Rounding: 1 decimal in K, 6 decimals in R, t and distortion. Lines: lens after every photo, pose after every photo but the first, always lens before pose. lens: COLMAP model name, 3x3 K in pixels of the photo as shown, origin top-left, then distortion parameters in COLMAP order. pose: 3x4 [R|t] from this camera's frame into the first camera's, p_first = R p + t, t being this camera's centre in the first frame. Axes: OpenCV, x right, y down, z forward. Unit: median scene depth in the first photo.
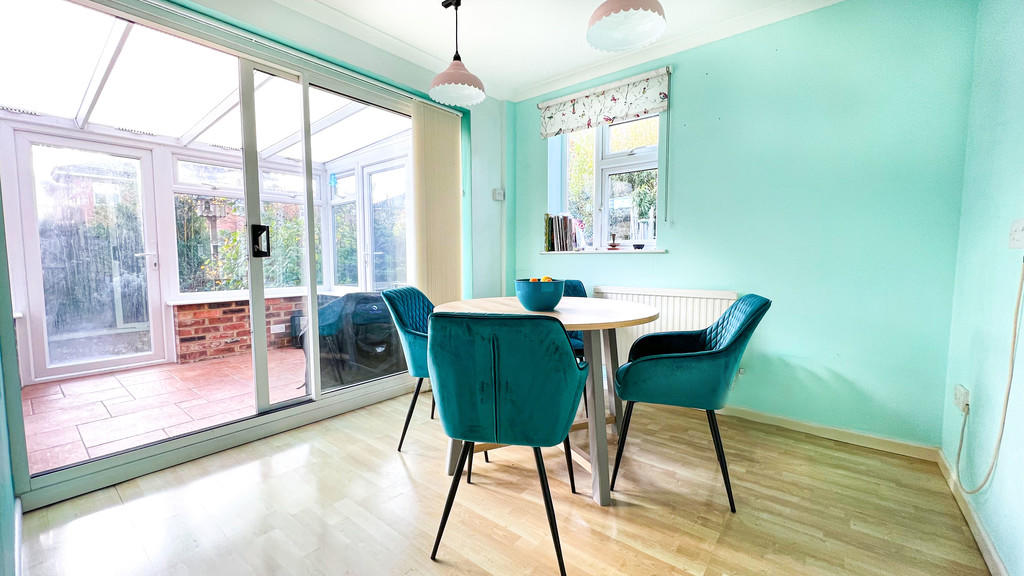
lens RADIAL K [[406.6, 0, 508.7], [0, 406.6, 288.5], [0, 0, 1]] dist [0.002728, 0.000587]
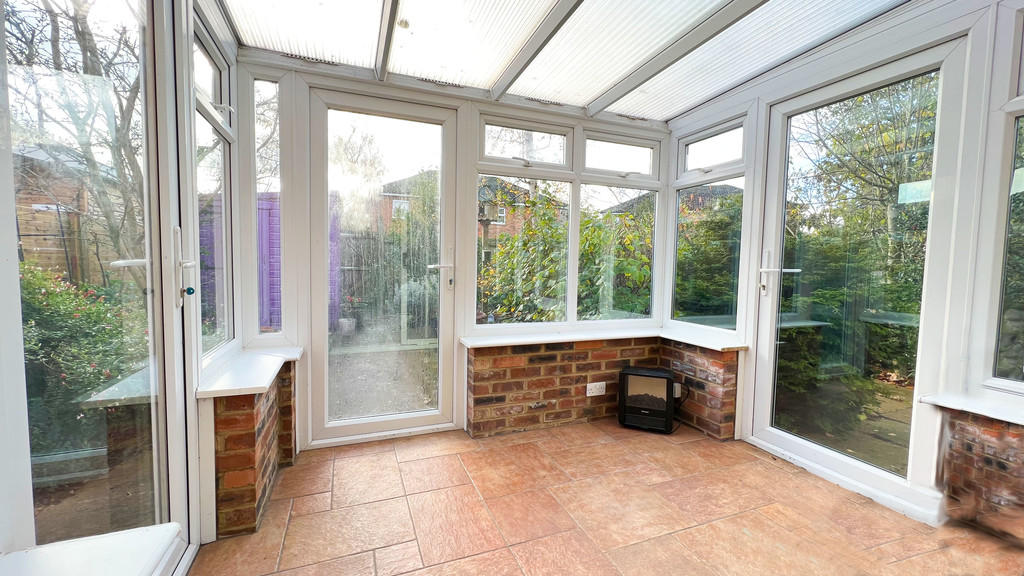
lens RADIAL K [[406.6, 0, 514.6], [0, 406.6, 287.5], [0, 0, 1]] dist [0.002728, 0.000587]
pose [[0.878553, 0.048141, -0.475212, -0.453630], [-0.056768, 0.998380, -0.003809, -0.052338], [0.474259, 0.030324, 0.879863, 0.459632]]
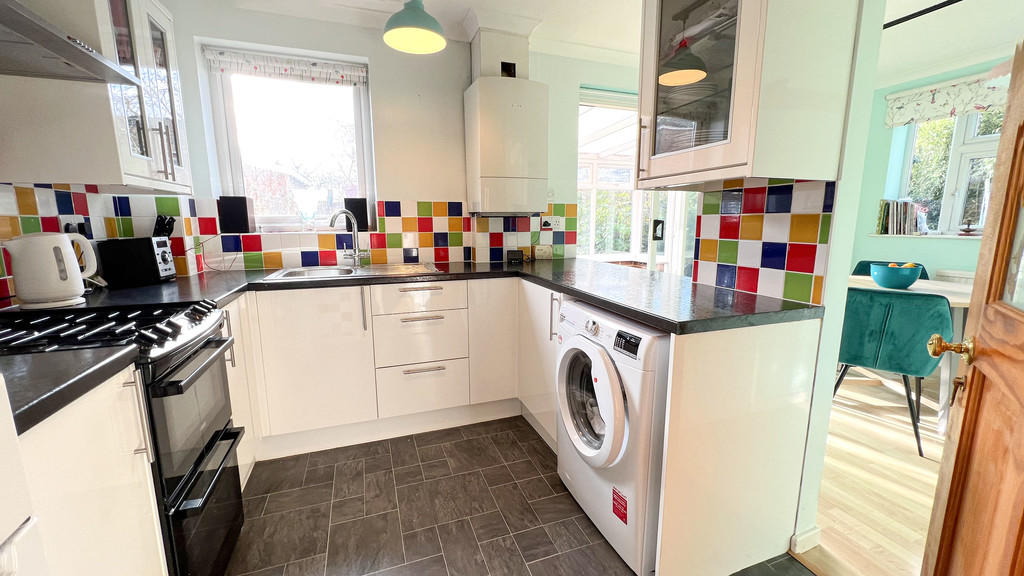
lens RADIAL K [[406.6, 0, 513.4], [0, 406.6, 291.2], [0, 0, 1]] dist [0.002728, 0.000587]
pose [[0.869410, 0.083745, -0.486943, -0.186745], [-0.033571, 0.993266, 0.110884, -0.022708], [0.492949, -0.080056, 0.866367, -0.400872]]
